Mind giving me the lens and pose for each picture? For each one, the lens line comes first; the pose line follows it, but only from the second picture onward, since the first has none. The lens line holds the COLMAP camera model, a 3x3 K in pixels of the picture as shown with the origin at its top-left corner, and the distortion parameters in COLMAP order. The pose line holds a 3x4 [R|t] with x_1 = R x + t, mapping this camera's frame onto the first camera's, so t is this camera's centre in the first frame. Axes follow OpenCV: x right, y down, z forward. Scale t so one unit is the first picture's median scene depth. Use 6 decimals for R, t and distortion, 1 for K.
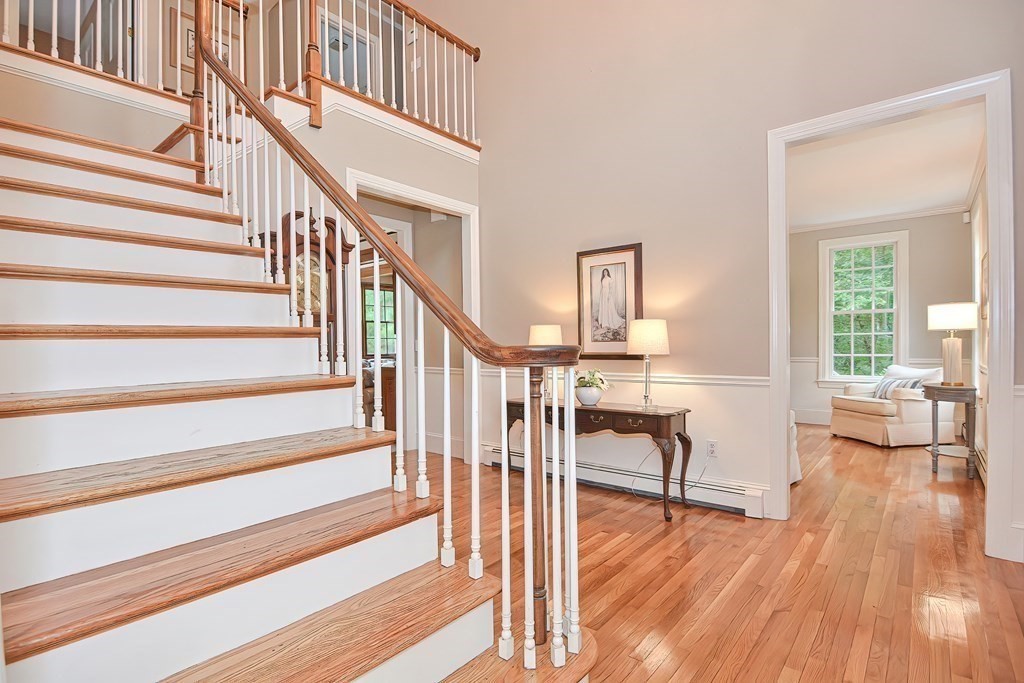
lens RADIAL K [[502.1, 0, 508.2], [0, 502.1, 344.3], [0, 0, 1]] dist [-0.026182, -0.000780]
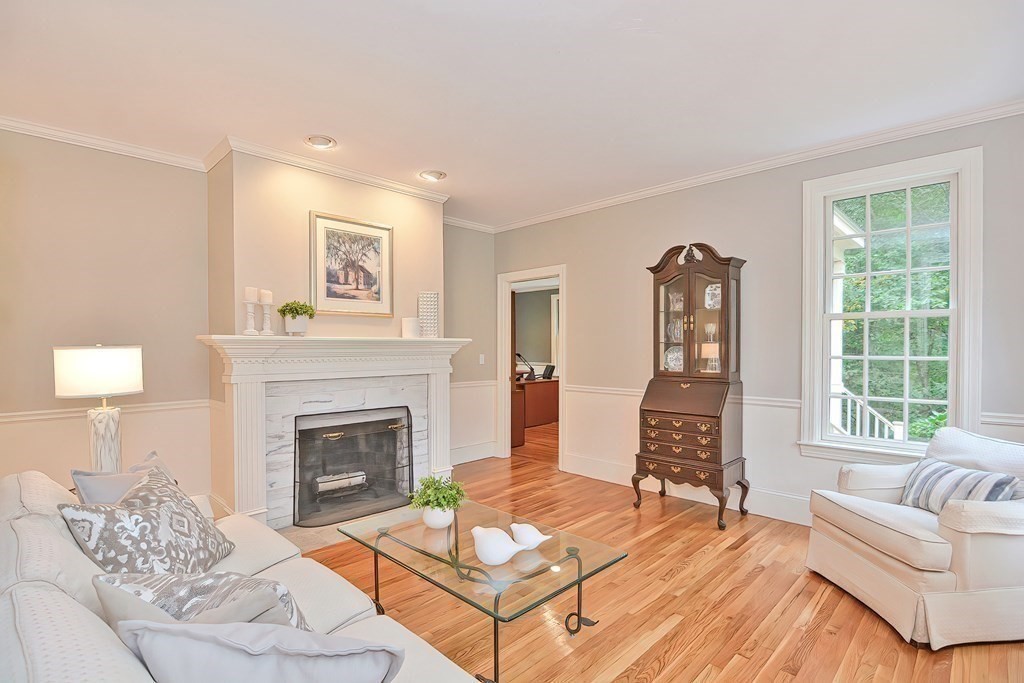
lens RADIAL K [[502.1, 0, 515.6], [0, 502.1, 345.3], [0, 0, 1]] dist [-0.026182, -0.000780]
pose [[0.997727, 0.013018, -0.066120, 0.411658], [-0.012938, 0.999915, 0.001636, -0.033052], [0.066136, -0.000777, 0.997810, 0.522103]]
